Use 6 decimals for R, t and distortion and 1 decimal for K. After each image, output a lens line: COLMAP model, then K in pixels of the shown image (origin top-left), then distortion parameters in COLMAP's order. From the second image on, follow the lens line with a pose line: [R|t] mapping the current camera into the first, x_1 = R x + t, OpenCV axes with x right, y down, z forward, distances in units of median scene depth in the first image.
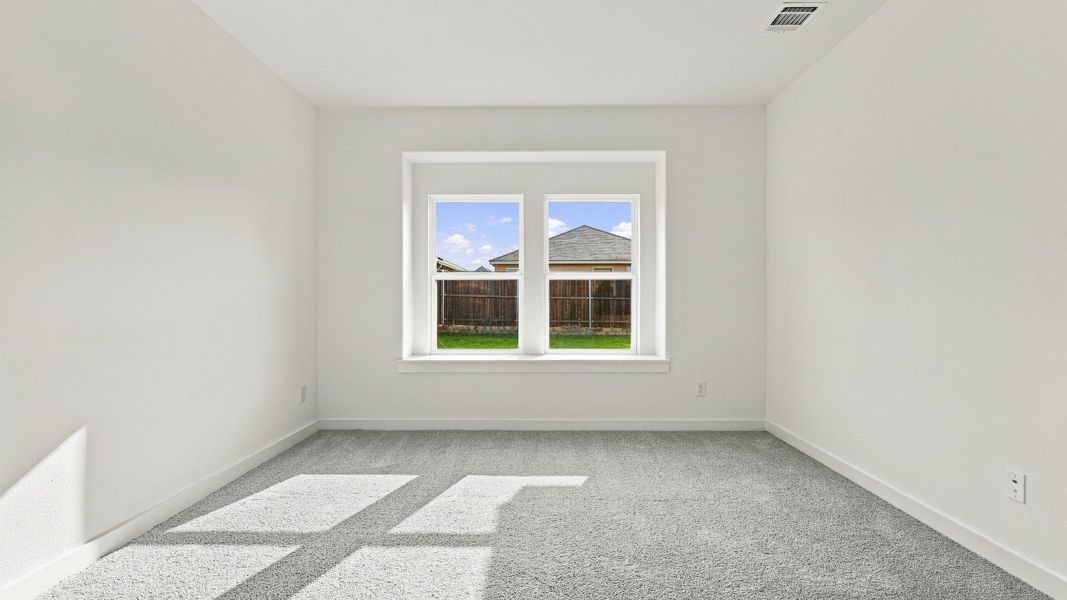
lens RADIAL K [[472.0, 0, 553.6], [0, 472.0, 295.7], [0, 0, 1]] dist [0.002955, -0.001928]
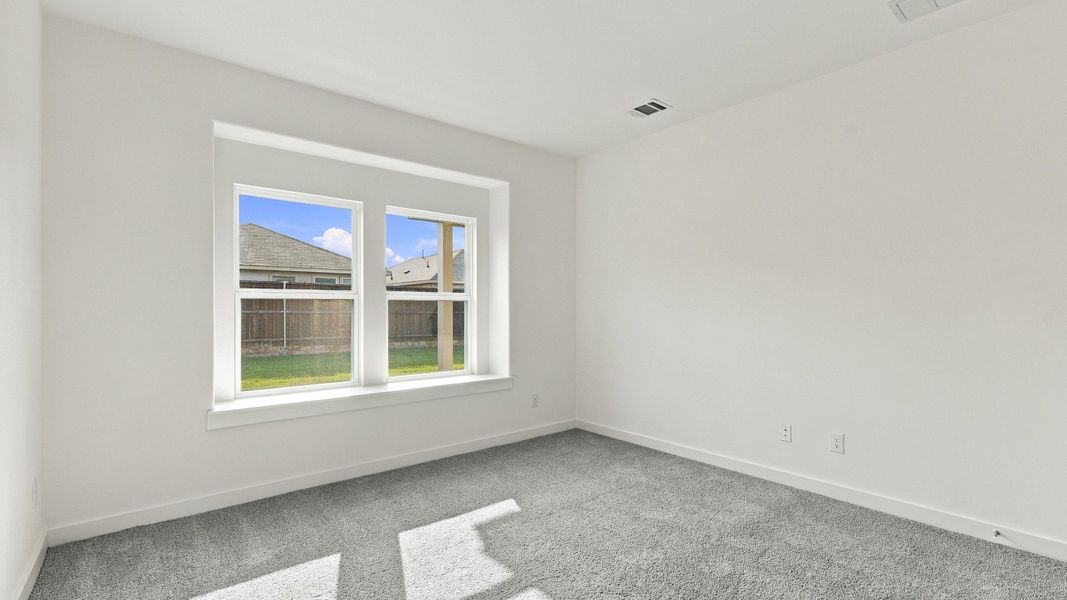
lens RADIAL K [[472.0, 0, 548.6], [0, 472.0, 301.1], [0, 0, 1]] dist [0.002955, -0.001928]
pose [[0.761804, 0.011370, 0.647708, -0.359825], [-0.005250, 0.999921, -0.011377, -0.022767], [-0.647787, 0.005267, 0.761803, 0.112781]]
